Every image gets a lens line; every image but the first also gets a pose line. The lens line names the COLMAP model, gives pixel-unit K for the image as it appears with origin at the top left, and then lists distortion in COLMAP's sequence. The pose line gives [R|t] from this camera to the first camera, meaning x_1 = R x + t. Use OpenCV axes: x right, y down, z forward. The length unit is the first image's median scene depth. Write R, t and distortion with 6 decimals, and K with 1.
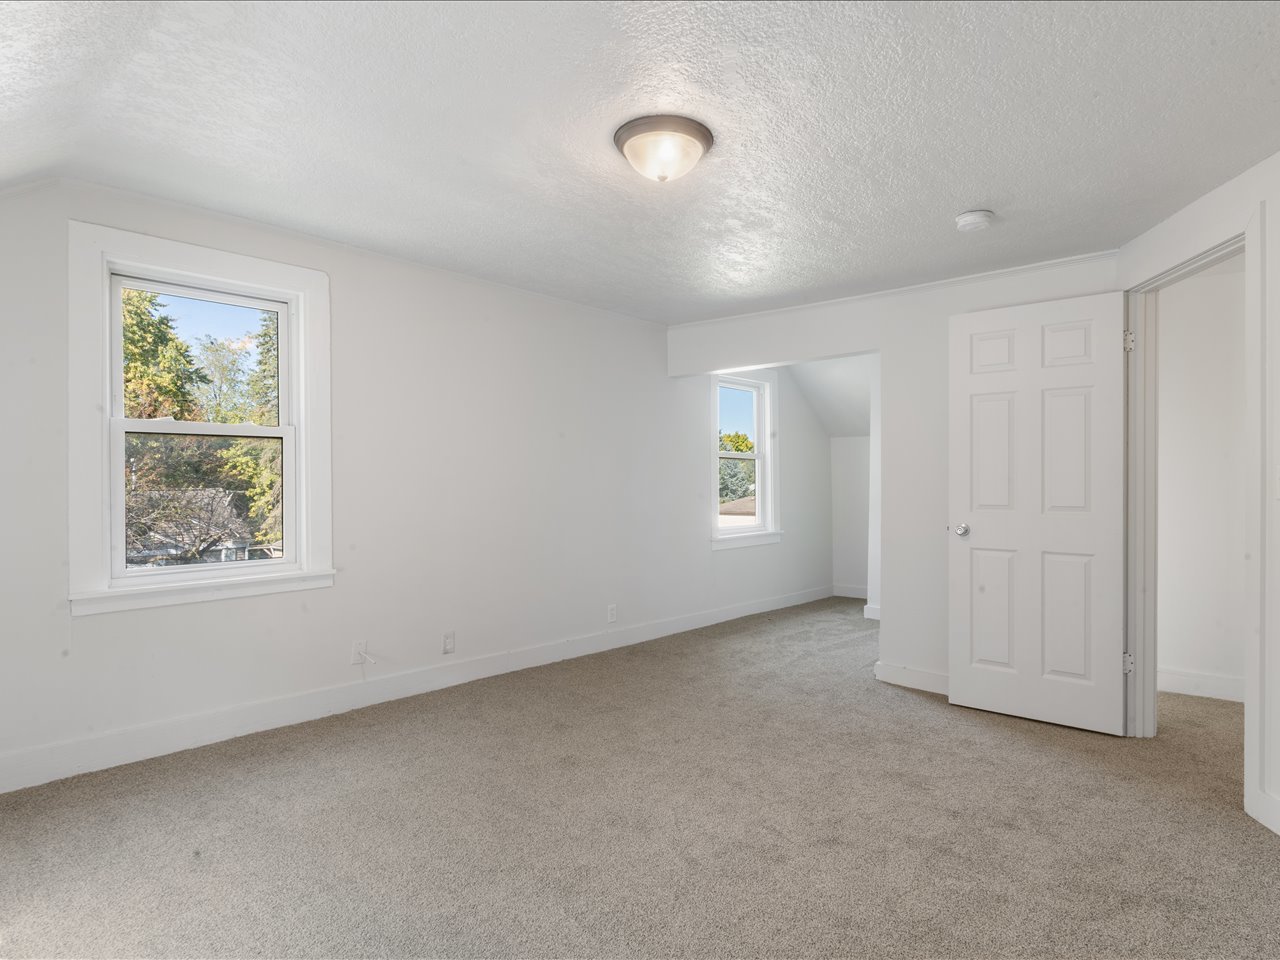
lens RADIAL K [[626.3, 0, 641.4], [0, 626.3, 479.9], [0, 0, 1]] dist [-0.007281, 0.000964]
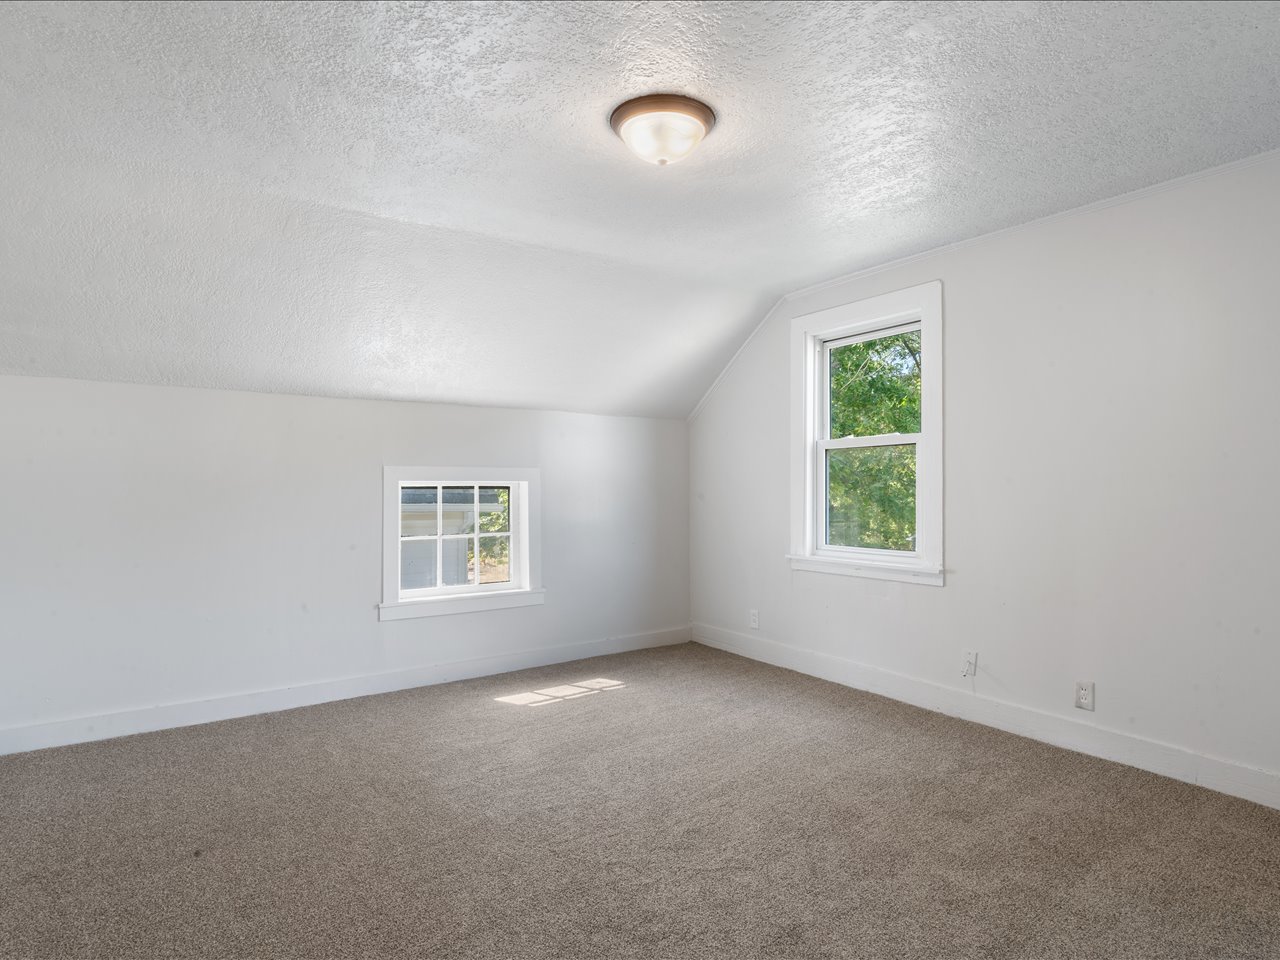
lens RADIAL K [[626.3, 0, 638.1], [0, 626.3, 481.9], [0, 0, 1]] dist [-0.007281, 0.000964]
pose [[-0.089326, -0.000571, -0.996002, 0.665972], [0.005814, 0.999983, -0.001095, -0.002318], [0.995985, -0.005888, -0.089321, 0.709549]]
